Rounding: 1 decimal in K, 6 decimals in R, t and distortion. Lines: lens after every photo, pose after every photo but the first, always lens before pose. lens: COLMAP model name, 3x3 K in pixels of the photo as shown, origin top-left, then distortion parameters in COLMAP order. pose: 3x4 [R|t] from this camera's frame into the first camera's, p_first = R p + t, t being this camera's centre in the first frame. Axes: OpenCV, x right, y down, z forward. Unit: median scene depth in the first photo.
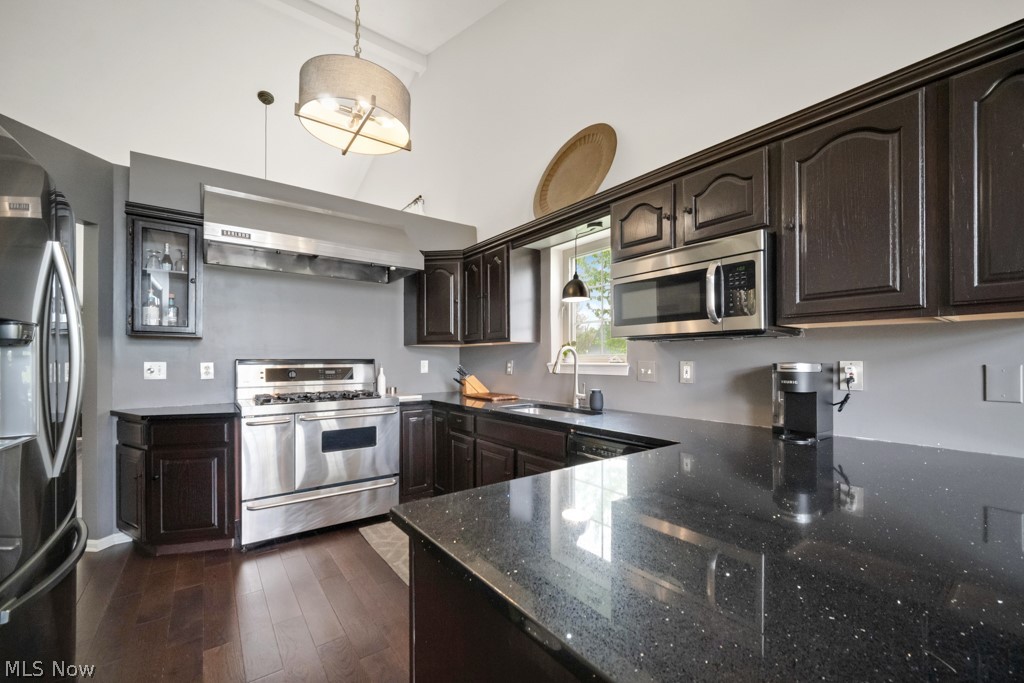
lens RADIAL K [[406.6, 0, 515.1], [0, 406.6, 355.0], [0, 0, 1]] dist [-0.001621, -0.001601]
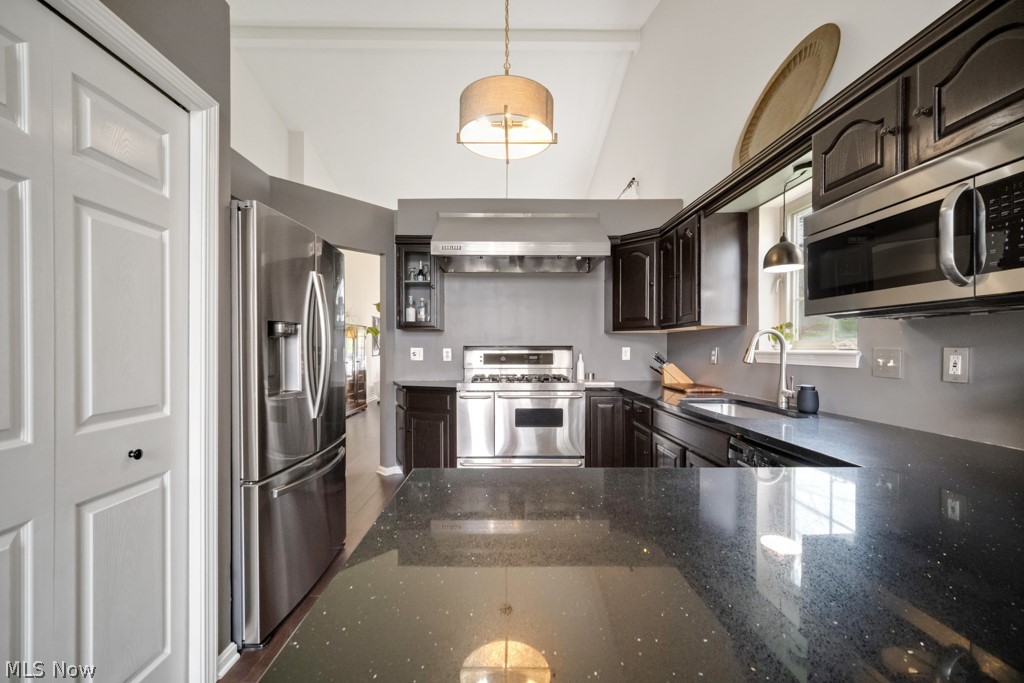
lens RADIAL K [[406.6, 0, 512.6], [0, 406.6, 349.0], [0, 0, 1]] dist [-0.001621, -0.001601]
pose [[0.810136, 0.003663, -0.586230, 0.186274], [0.005051, 0.999900, 0.013228, 0.004453], [0.586220, -0.013677, 0.810036, 0.064704]]
